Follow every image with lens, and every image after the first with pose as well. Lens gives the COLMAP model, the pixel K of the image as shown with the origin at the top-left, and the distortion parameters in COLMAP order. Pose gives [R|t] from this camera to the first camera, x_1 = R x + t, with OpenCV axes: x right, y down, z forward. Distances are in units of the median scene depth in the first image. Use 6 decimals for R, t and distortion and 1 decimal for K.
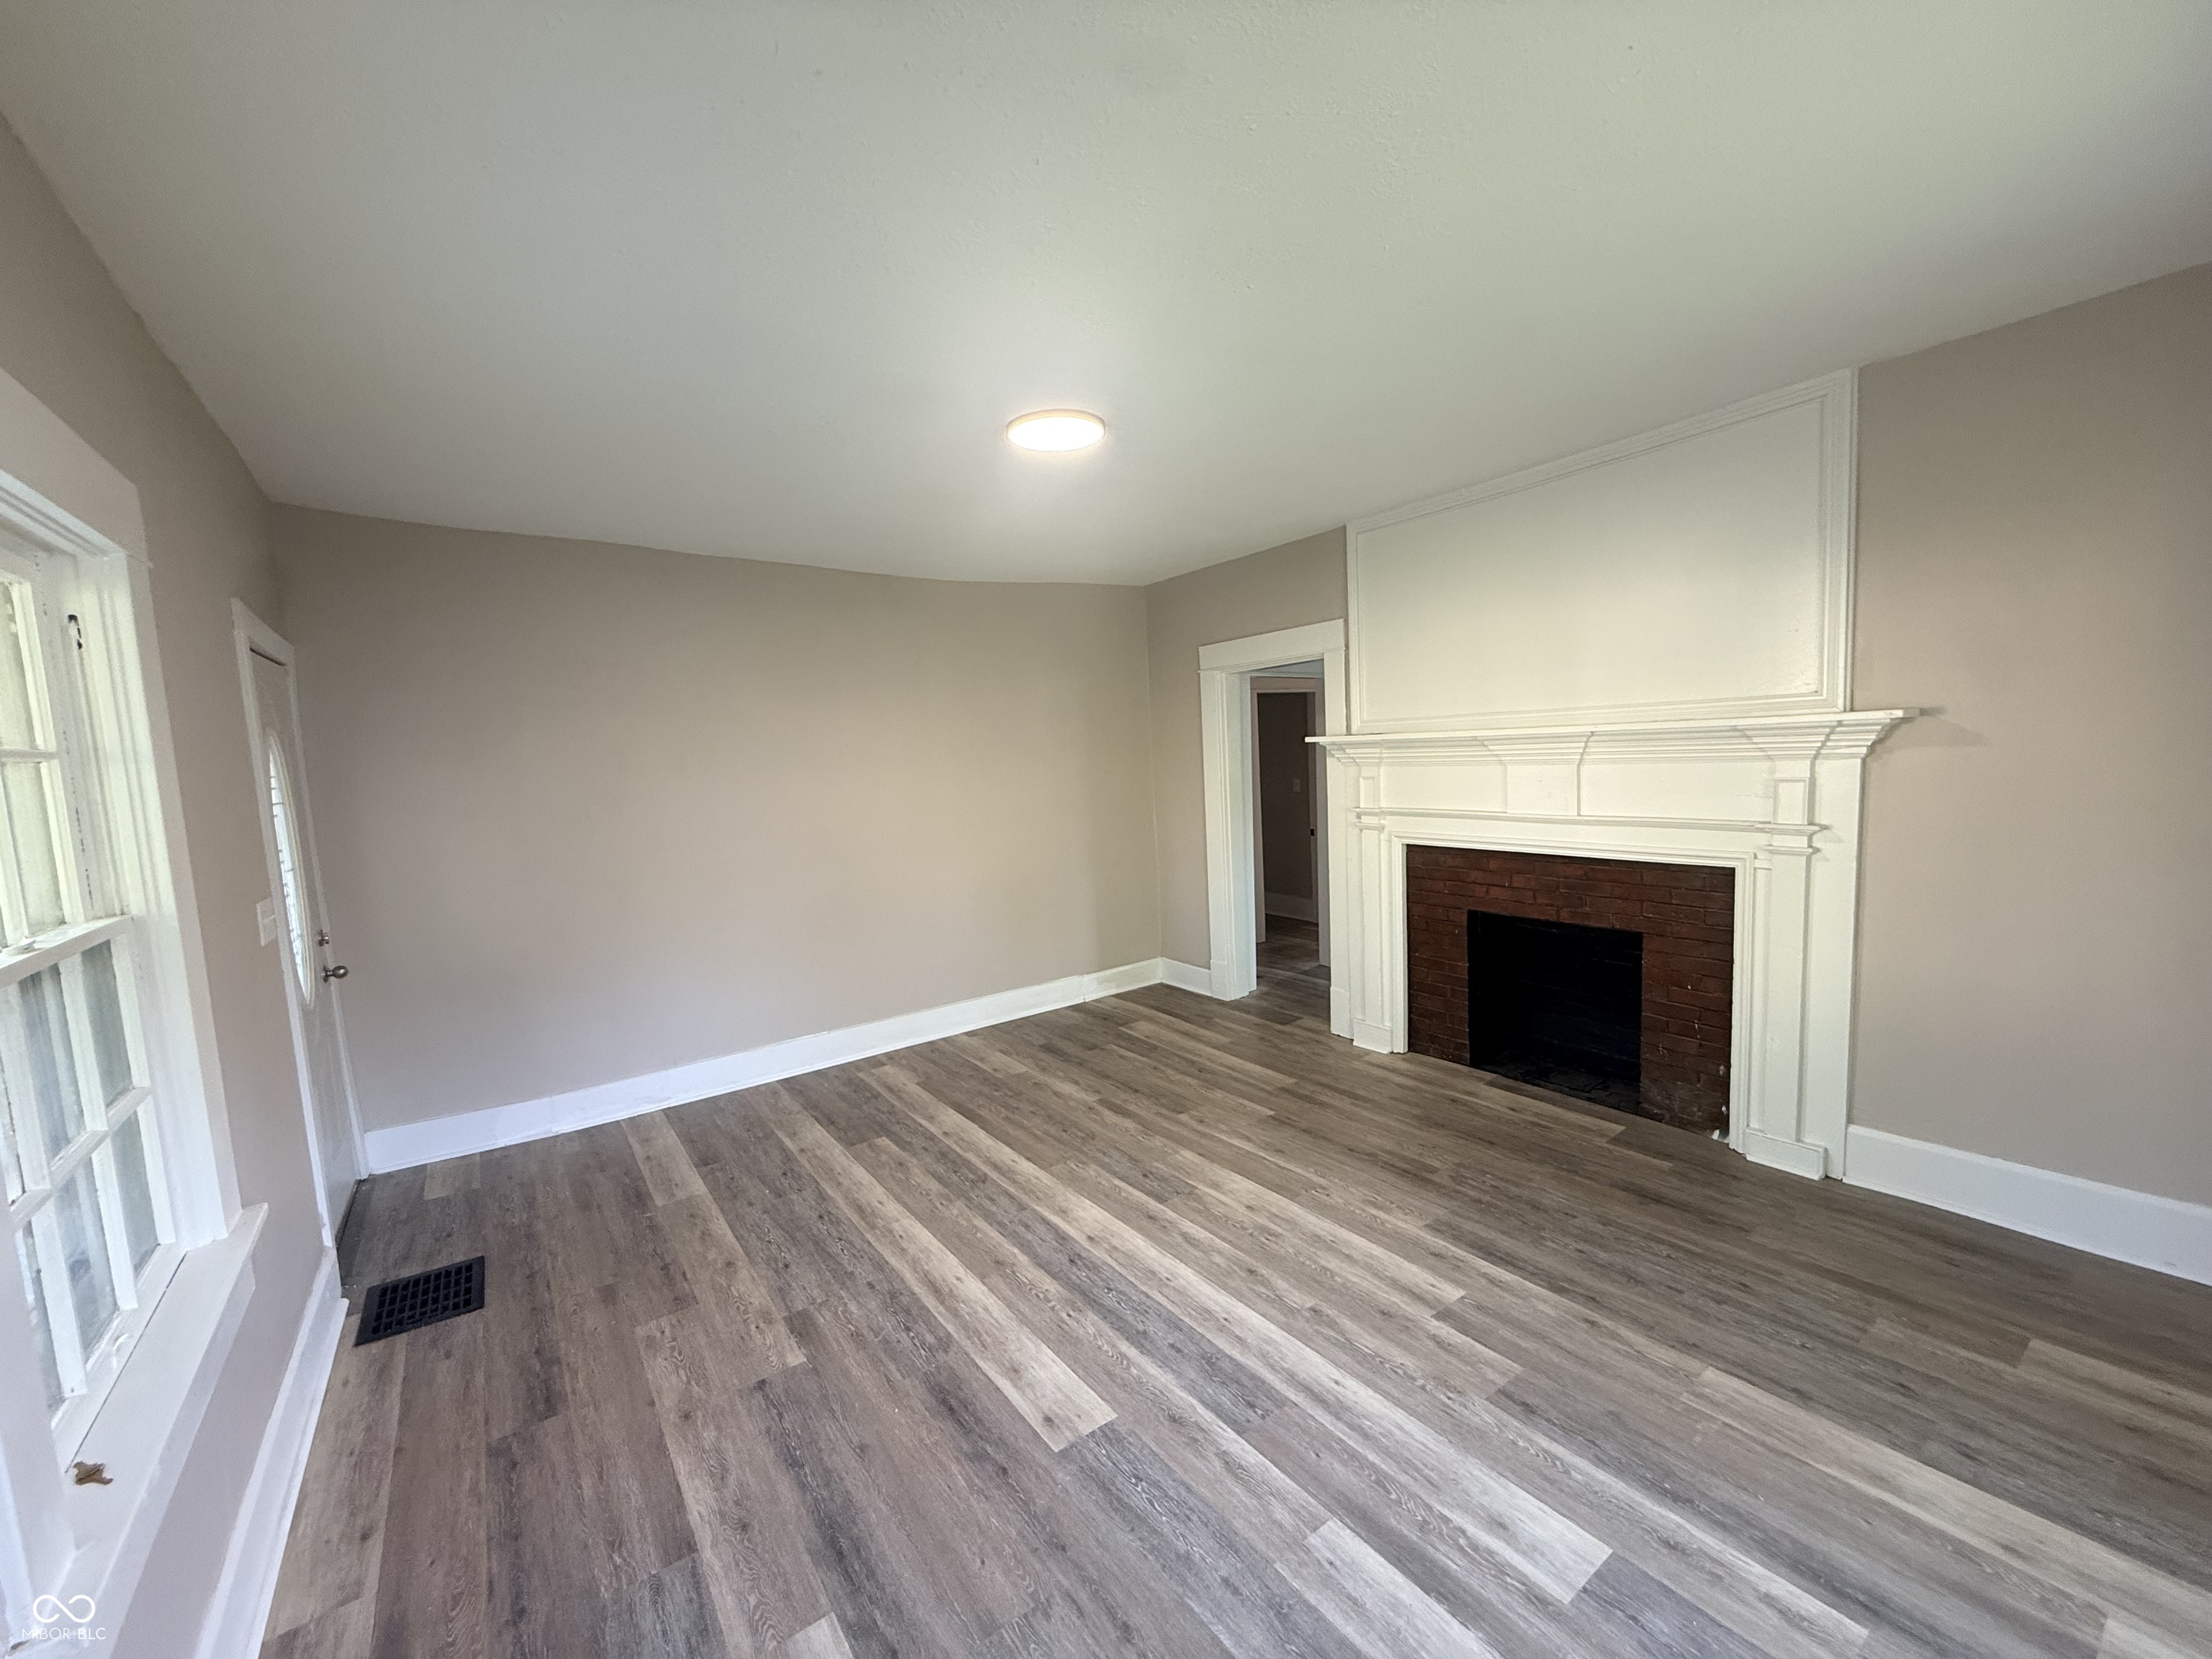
lens RADIAL K [[882.1, 0, 1097.7], [0, 882.1, 836.6], [0, 0, 1]] dist [-0.000247, 0.000200]
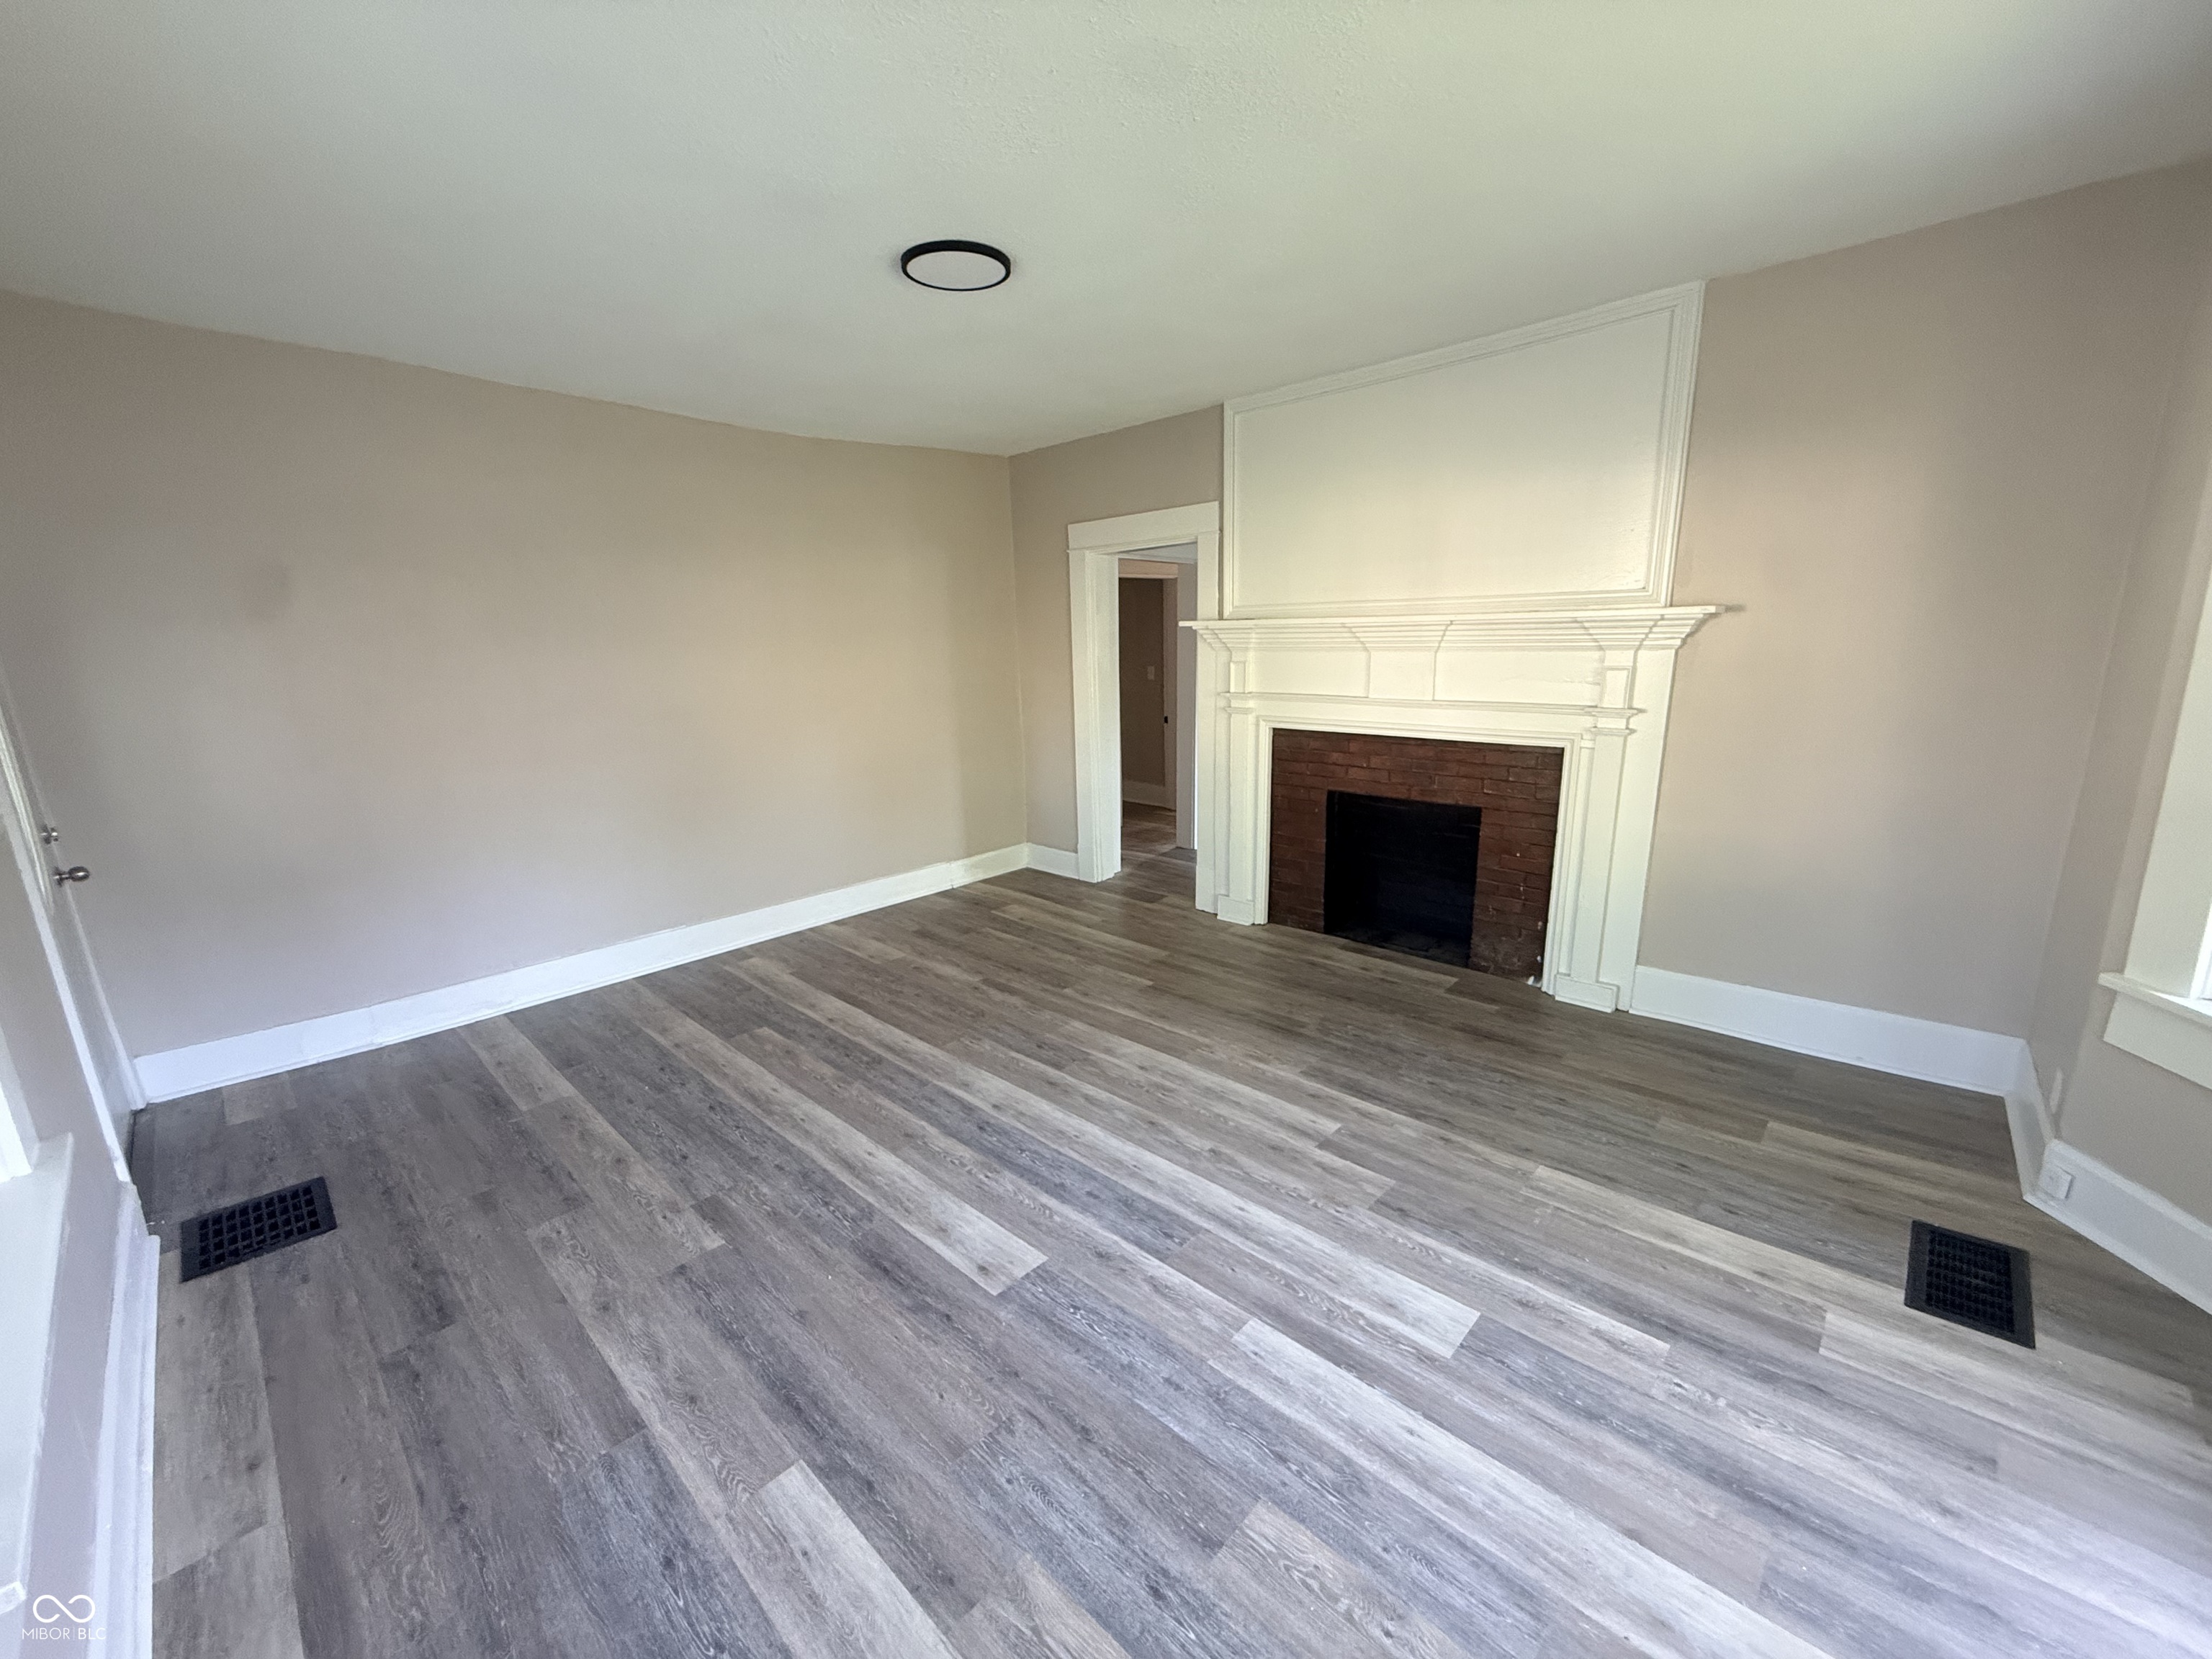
lens RADIAL K [[882.1, 0, 1097.7], [0, 882.1, 836.6], [0, 0, 1]] dist [-0.000247, 0.000200]
pose [[0.981803, -0.019075, 0.188941, -0.085703], [-0.004054, 0.992611, 0.121275, 0.016501], [-0.189859, -0.119834, 0.974471, 0.008087]]
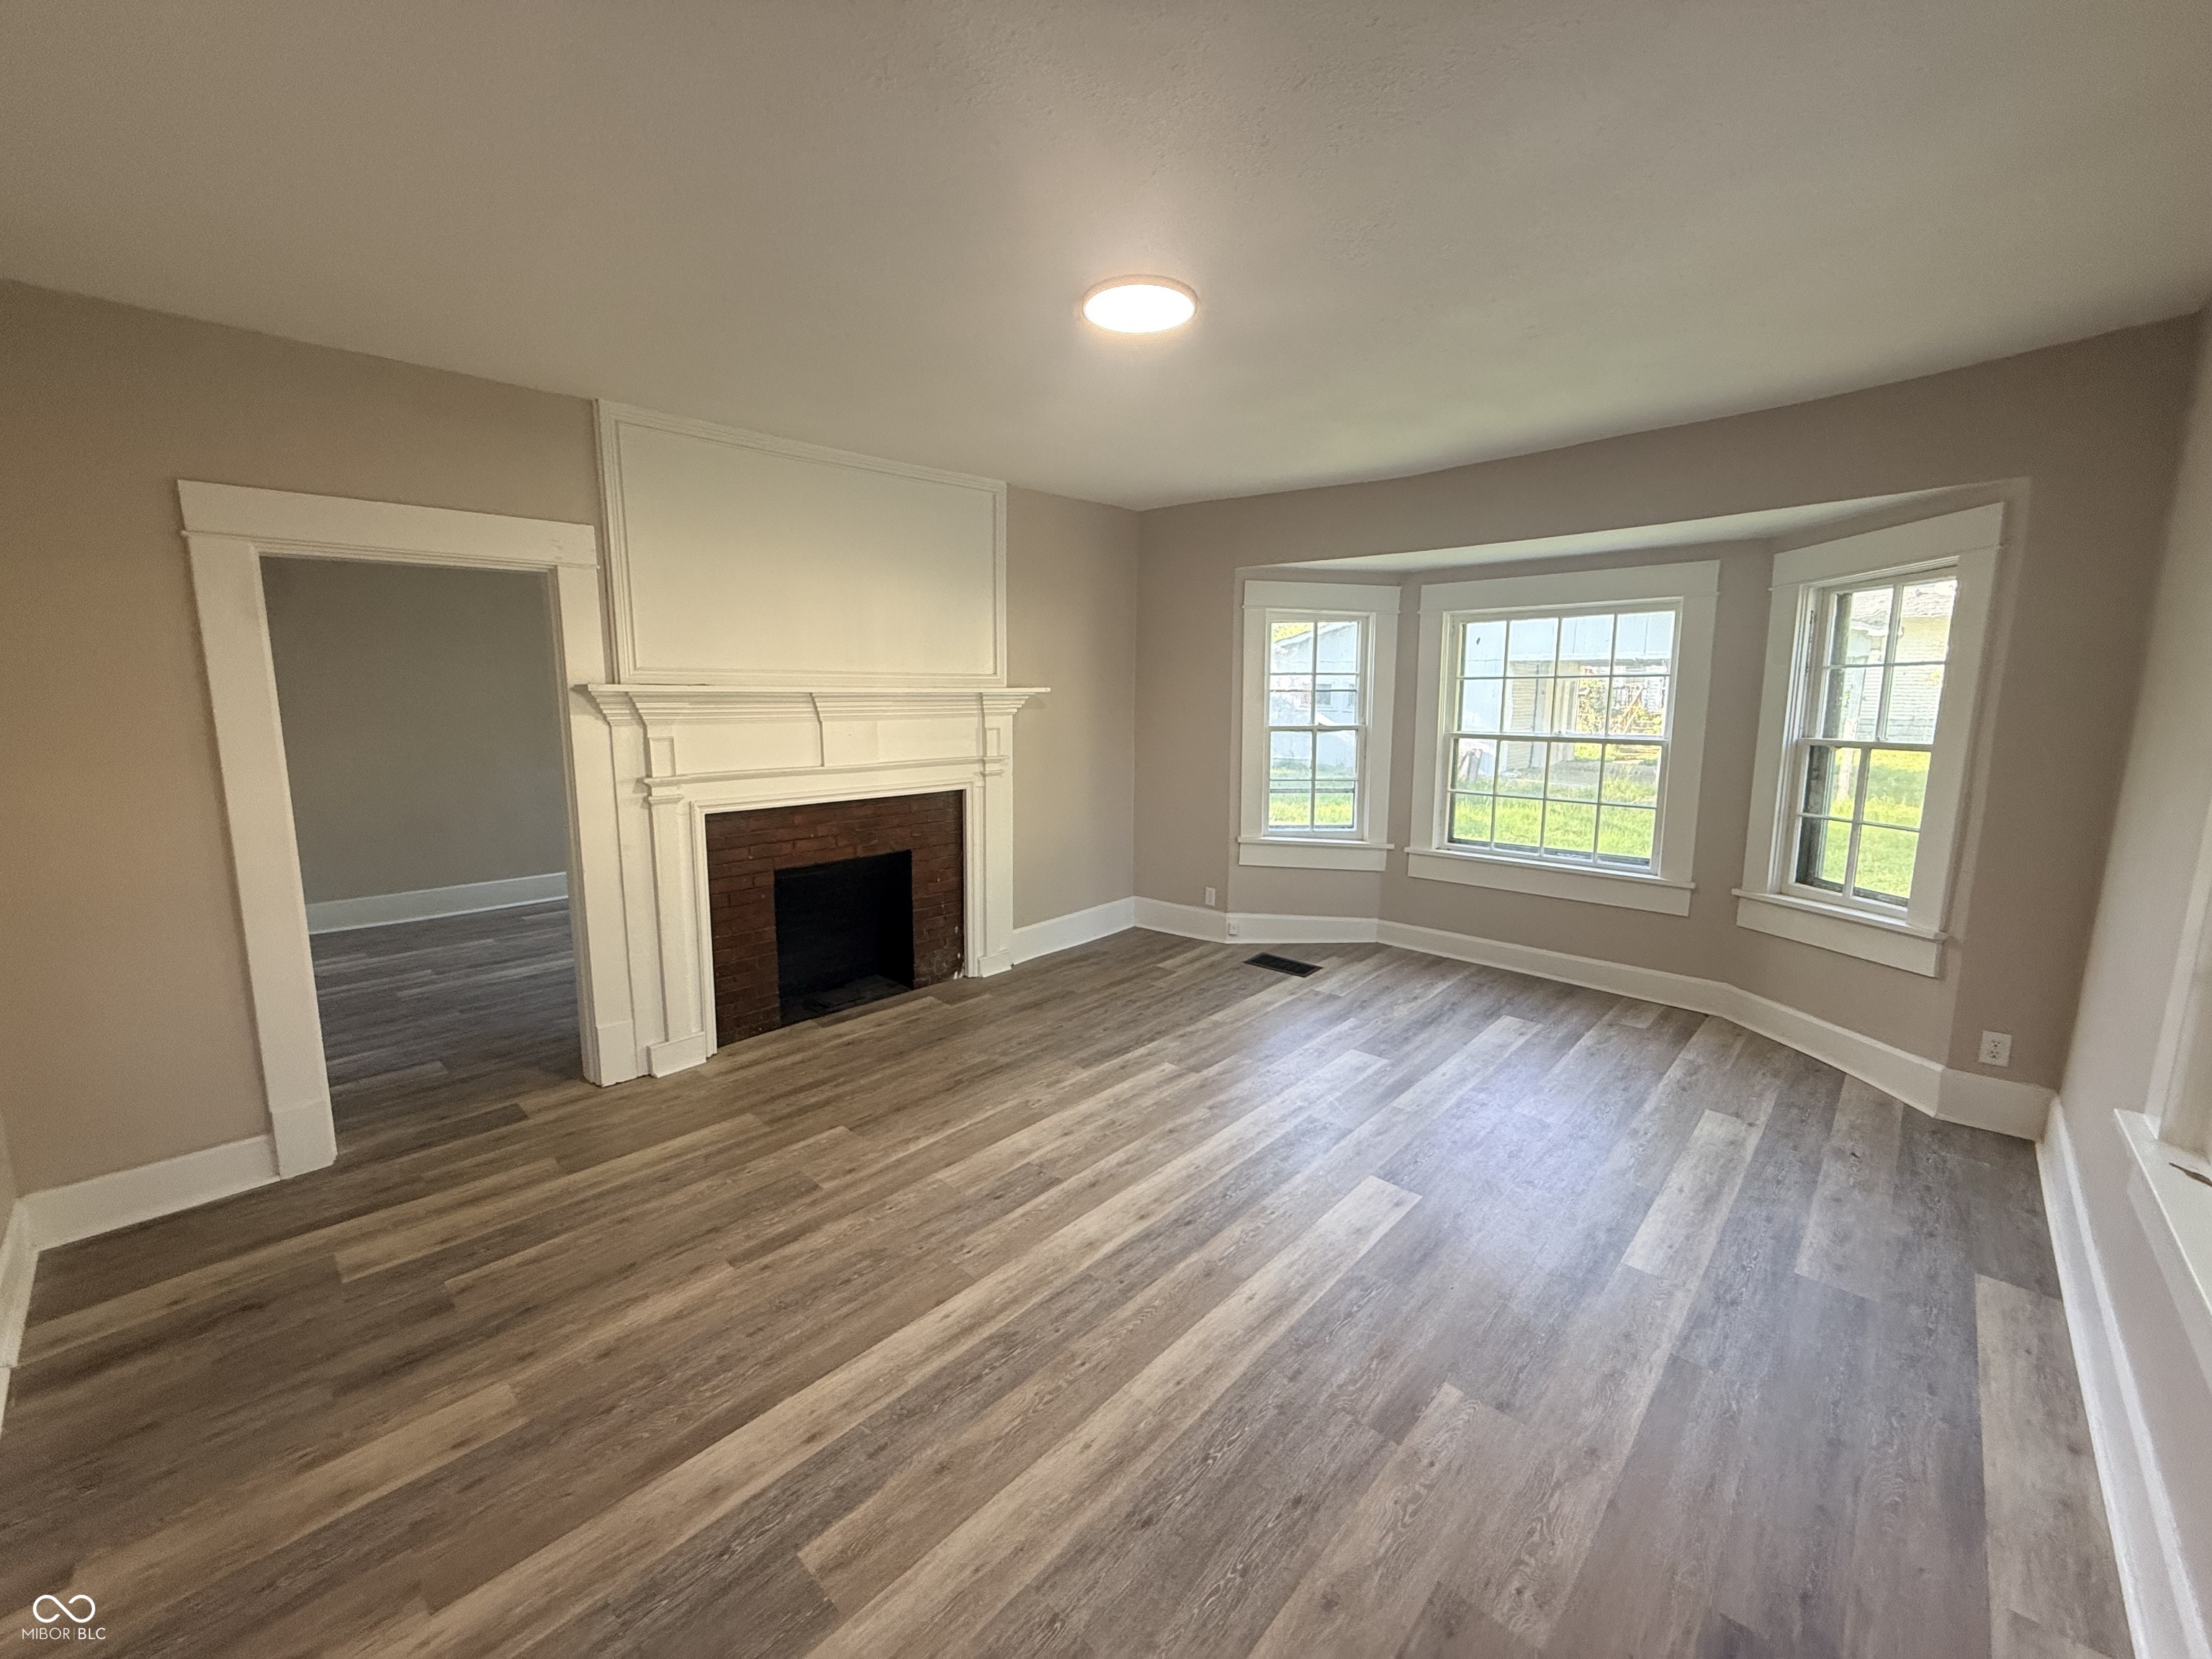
lens RADIAL K [[882.1, 0, 1097.7], [0, 882.1, 836.6], [0, 0, 1]] dist [-0.000247, 0.000200]
pose [[-0.192486, -0.109447, 0.975177, -0.911542], [0.108295, 0.985321, 0.131961, -0.067439], [-0.975306, 0.131008, -0.177808, 1.235347]]
